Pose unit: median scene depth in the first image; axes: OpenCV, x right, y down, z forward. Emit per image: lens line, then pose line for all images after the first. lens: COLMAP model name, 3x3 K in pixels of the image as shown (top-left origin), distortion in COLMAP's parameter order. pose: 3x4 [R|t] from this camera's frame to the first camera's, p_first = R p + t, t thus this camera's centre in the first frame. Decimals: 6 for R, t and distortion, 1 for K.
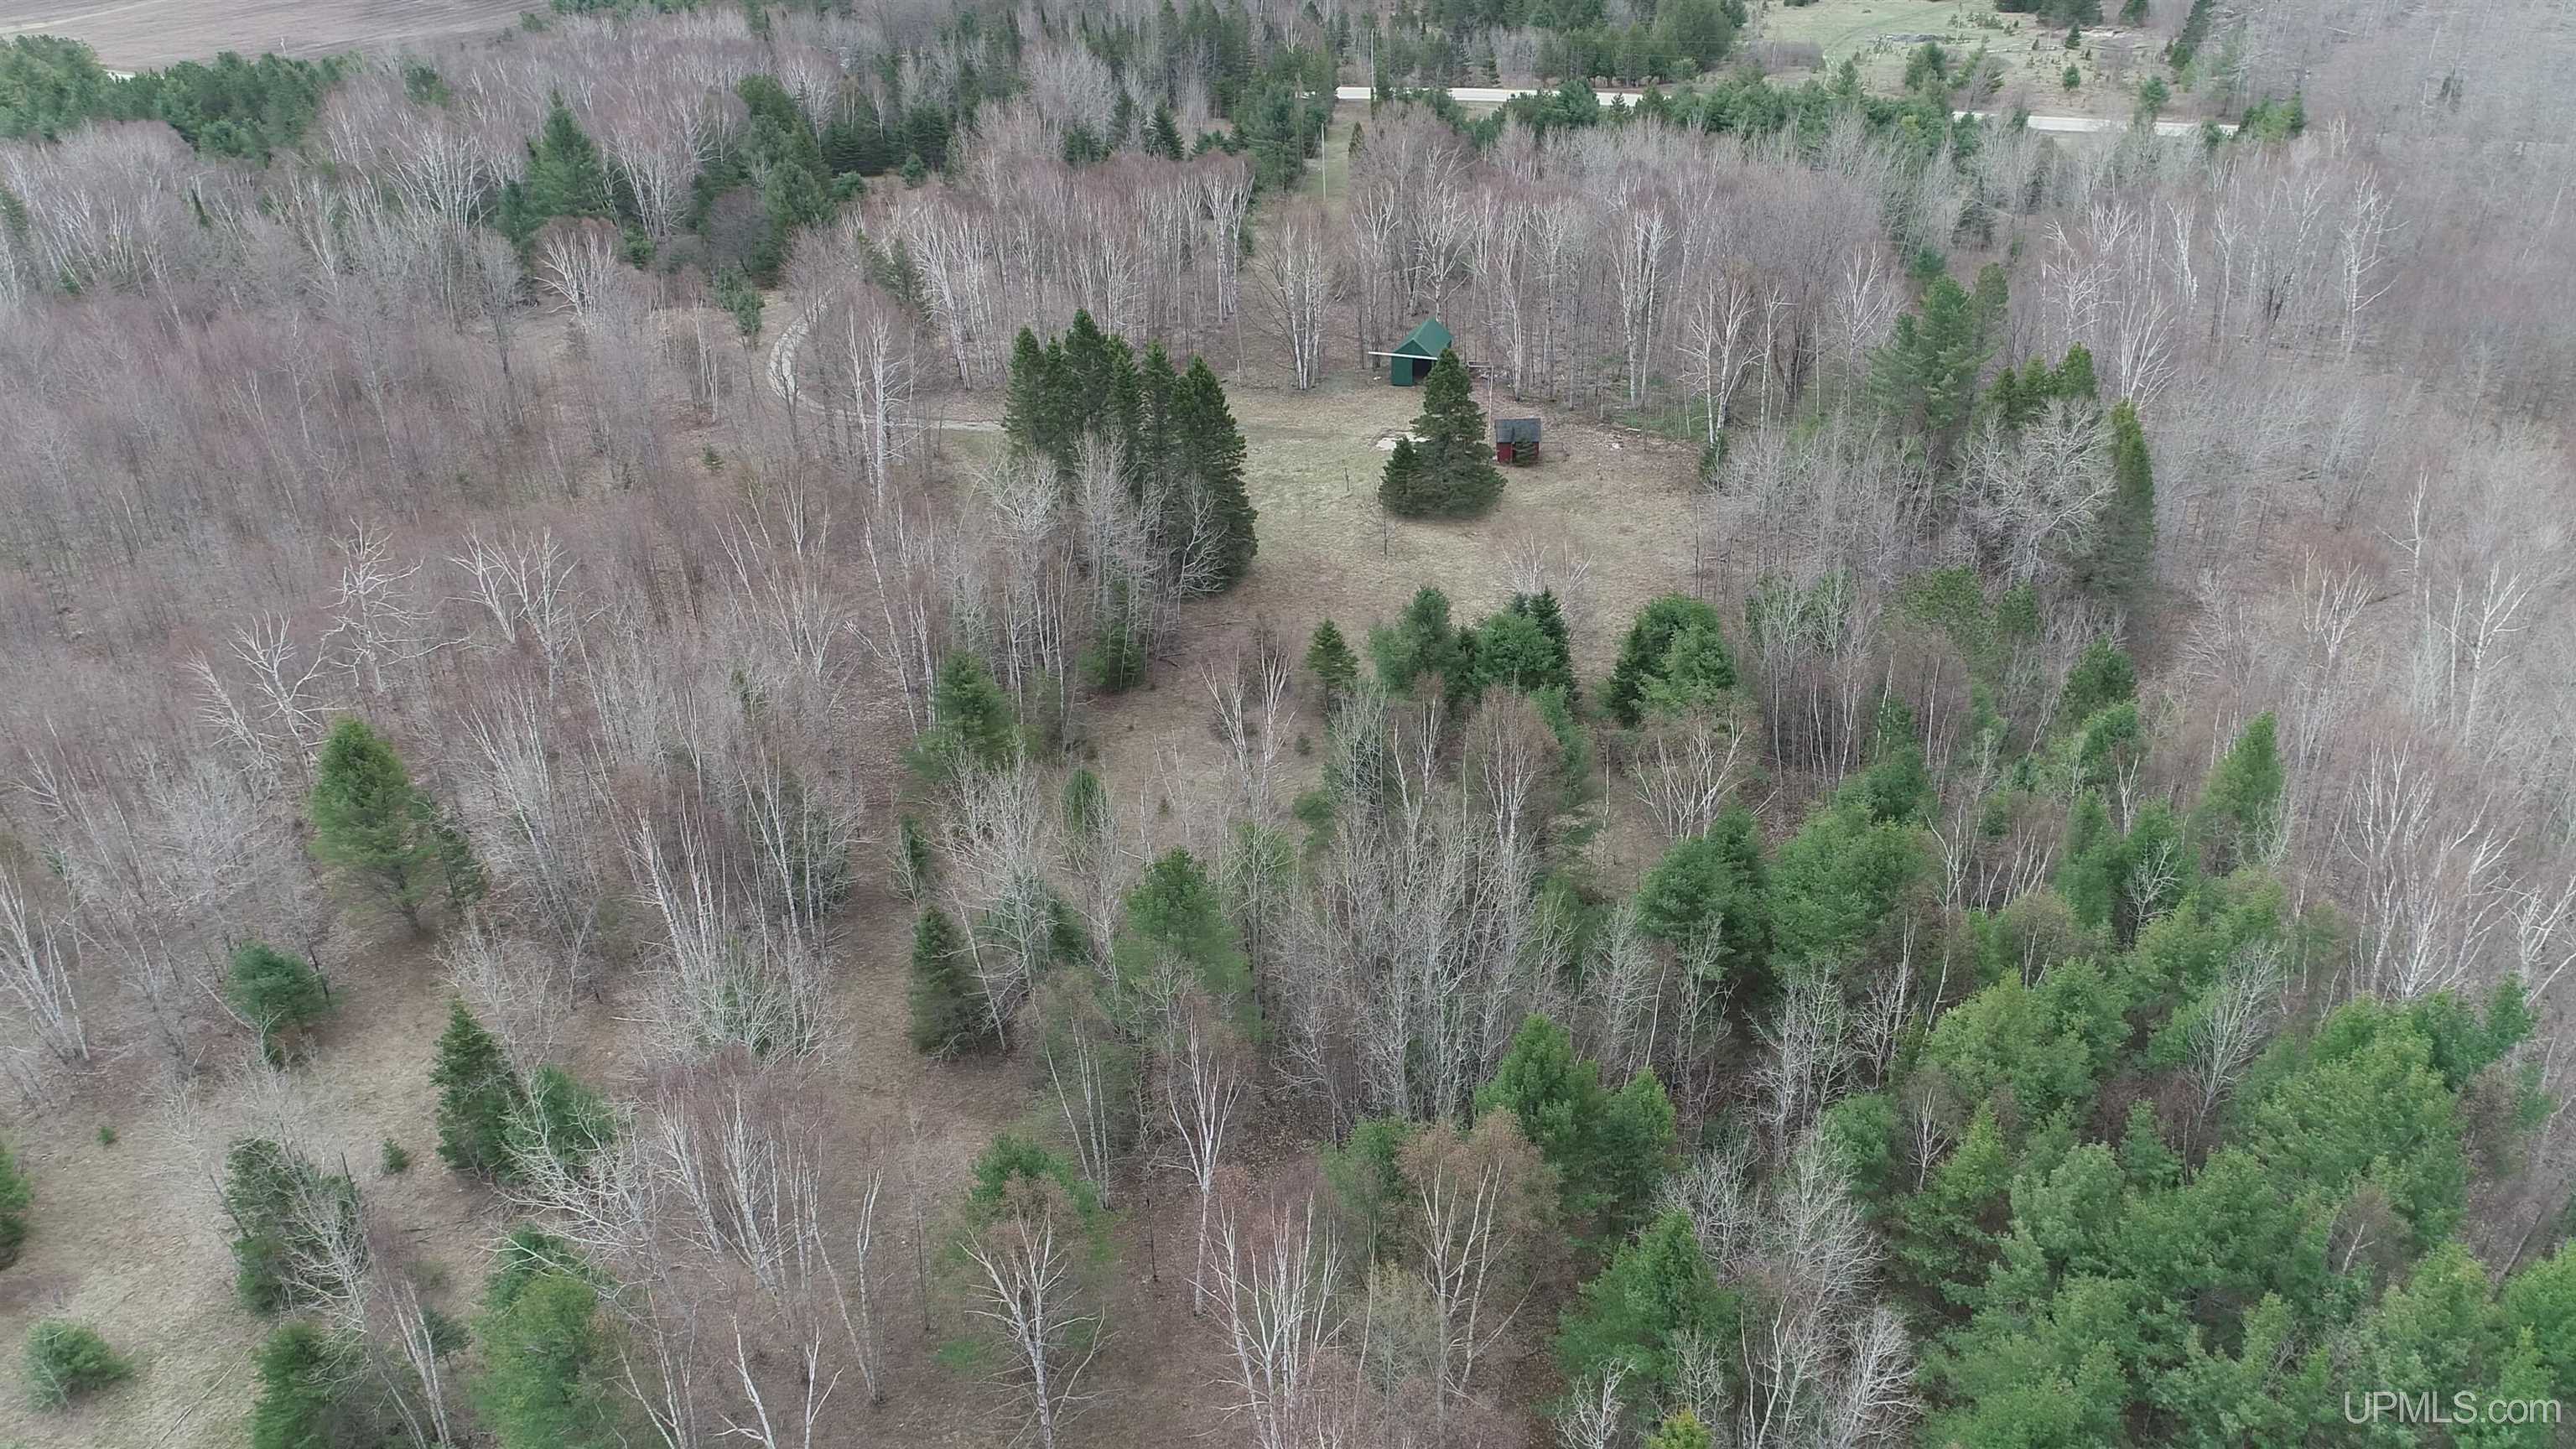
lens RADIAL K [[1801.5, 0, 1288.0], [0, 1801.5, 724.5], [0, 0, 1]] dist [-0.000498, 0.002621]
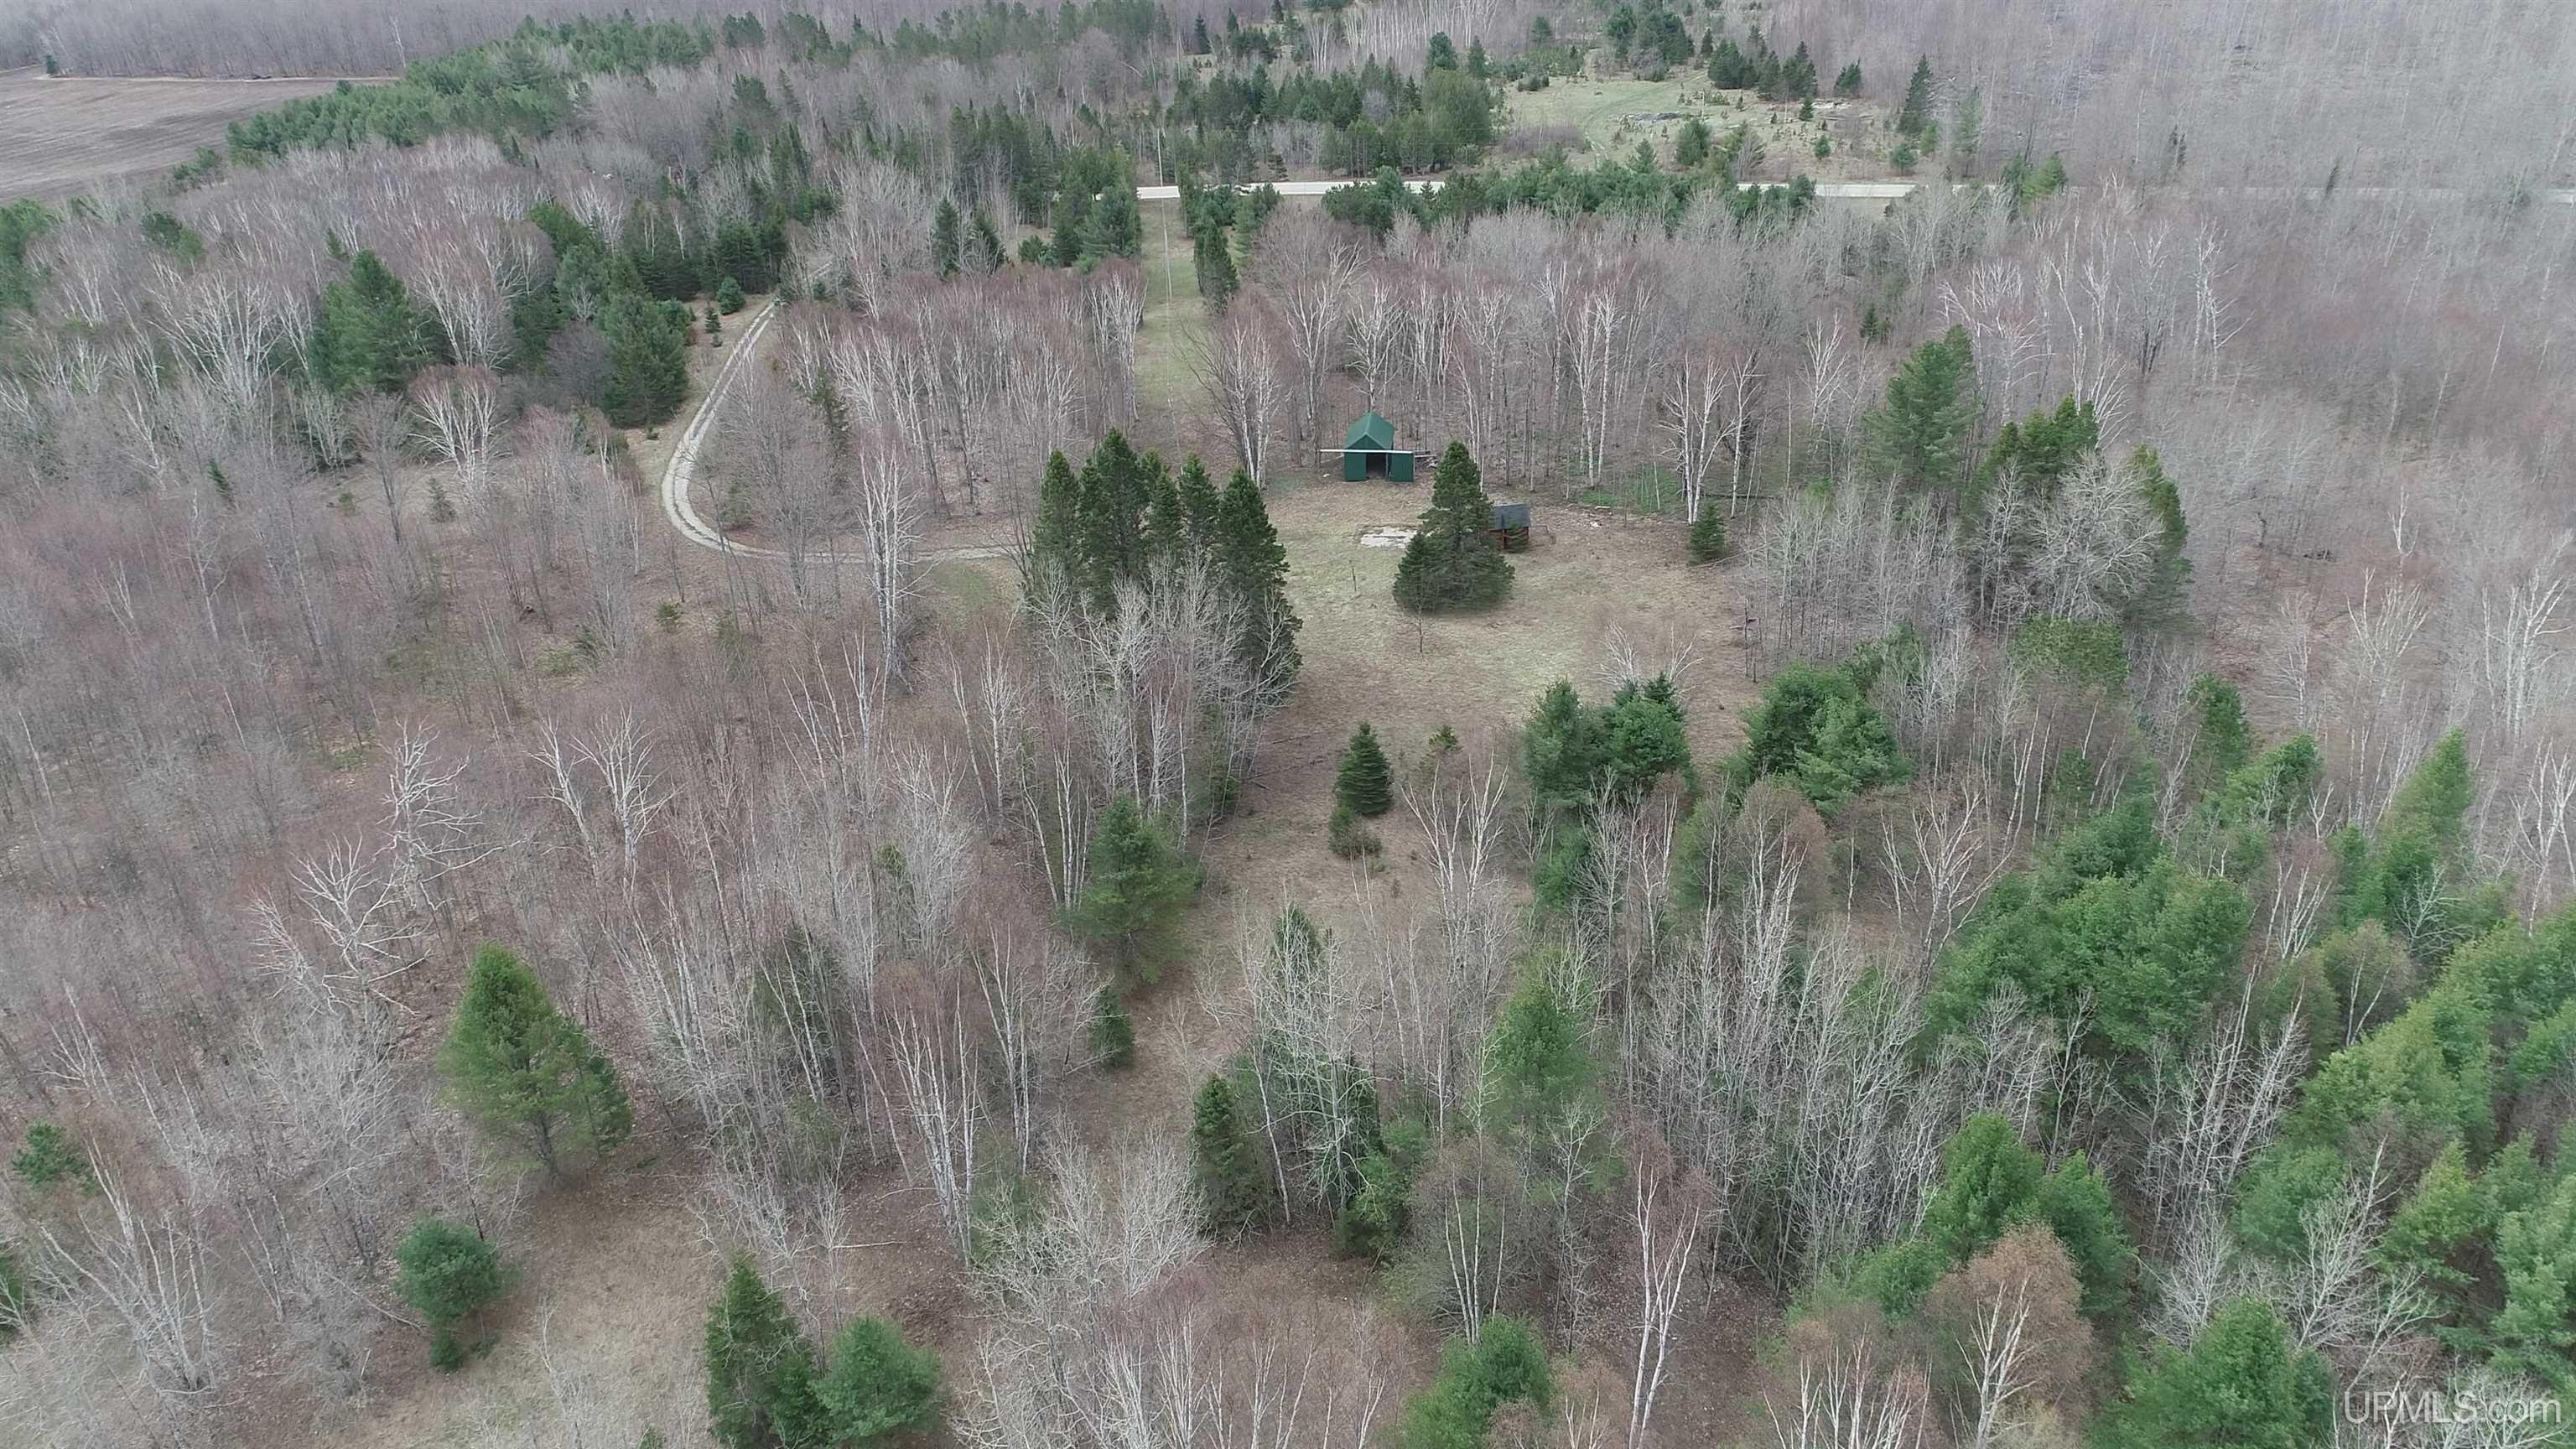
lens RADIAL K [[1801.5, 0, 1288.0], [0, 1801.5, 724.5], [0, 0, 1]] dist [-0.000498, 0.002621]
pose [[0.980998, -0.096469, 0.168334, -0.195330], [0.104324, 0.993800, -0.038436, -0.026202], [-0.163582, 0.055267, 0.984980, 0.046187]]
